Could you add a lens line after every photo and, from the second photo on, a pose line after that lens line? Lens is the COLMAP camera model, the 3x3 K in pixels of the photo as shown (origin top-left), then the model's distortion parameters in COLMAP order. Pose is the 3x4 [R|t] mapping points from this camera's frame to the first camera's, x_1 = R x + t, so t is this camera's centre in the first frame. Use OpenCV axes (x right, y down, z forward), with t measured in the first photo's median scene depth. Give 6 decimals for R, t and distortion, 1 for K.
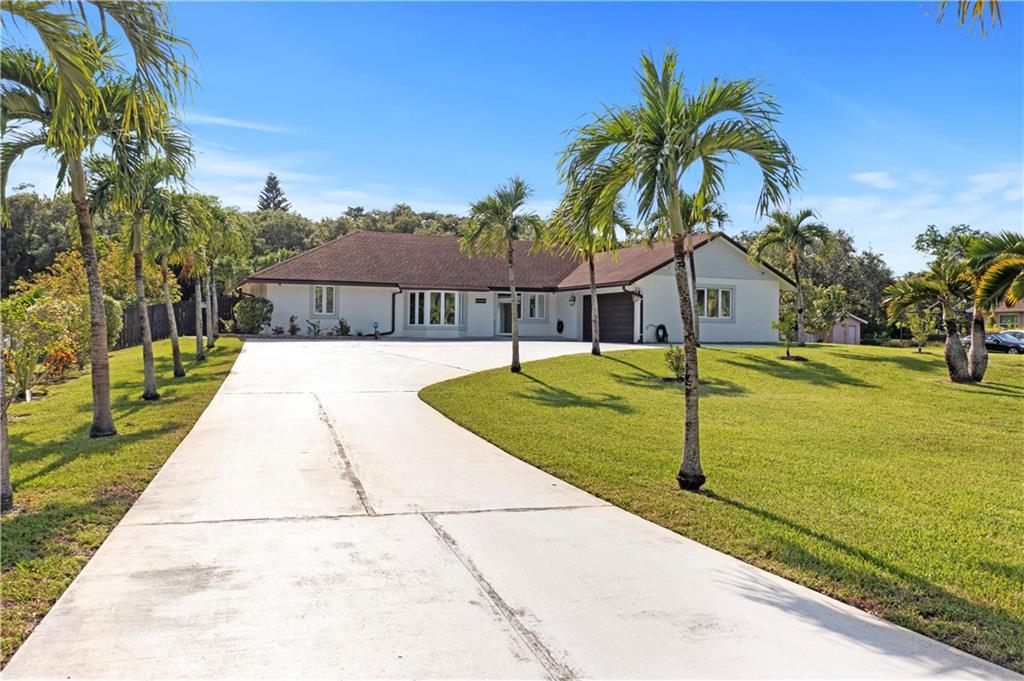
lens RADIAL K [[800.9, 0, 508.4], [0, 800.9, 340.7], [0, 0, 1]] dist [-0.009159, 0.003058]
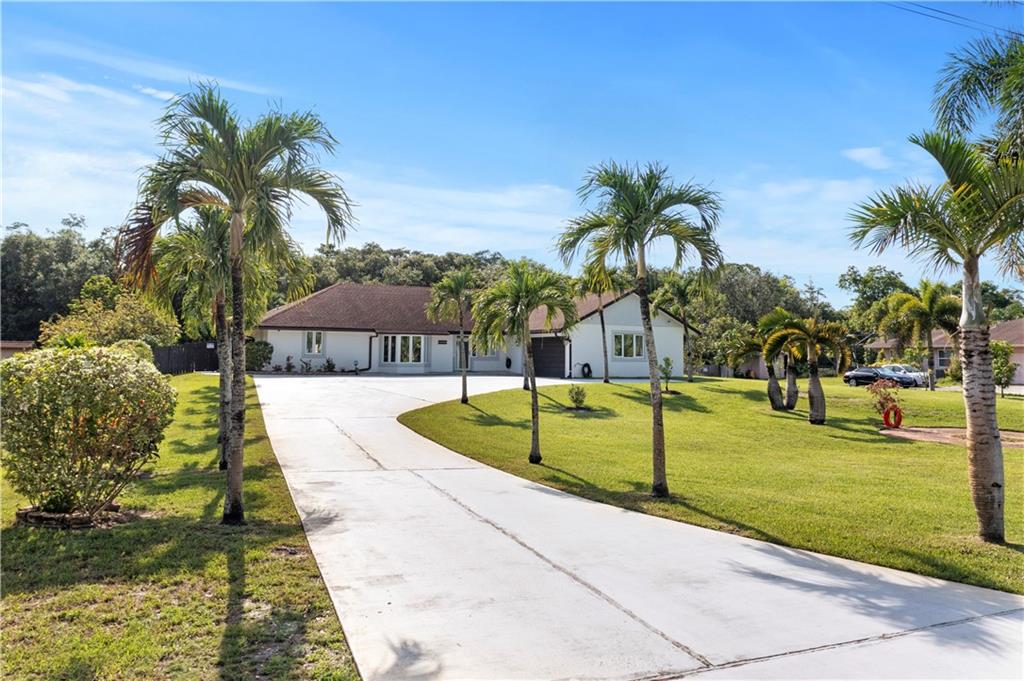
lens RADIAL K [[800.9, 0, 508.4], [0, 800.9, 340.7], [0, 0, 1]] dist [-0.009159, 0.003058]
pose [[0.999079, 0.001859, 0.042871, 0.014949], [-0.000478, 0.999481, -0.032203, -0.014874], [-0.042908, 0.032153, 0.998562, -0.242961]]
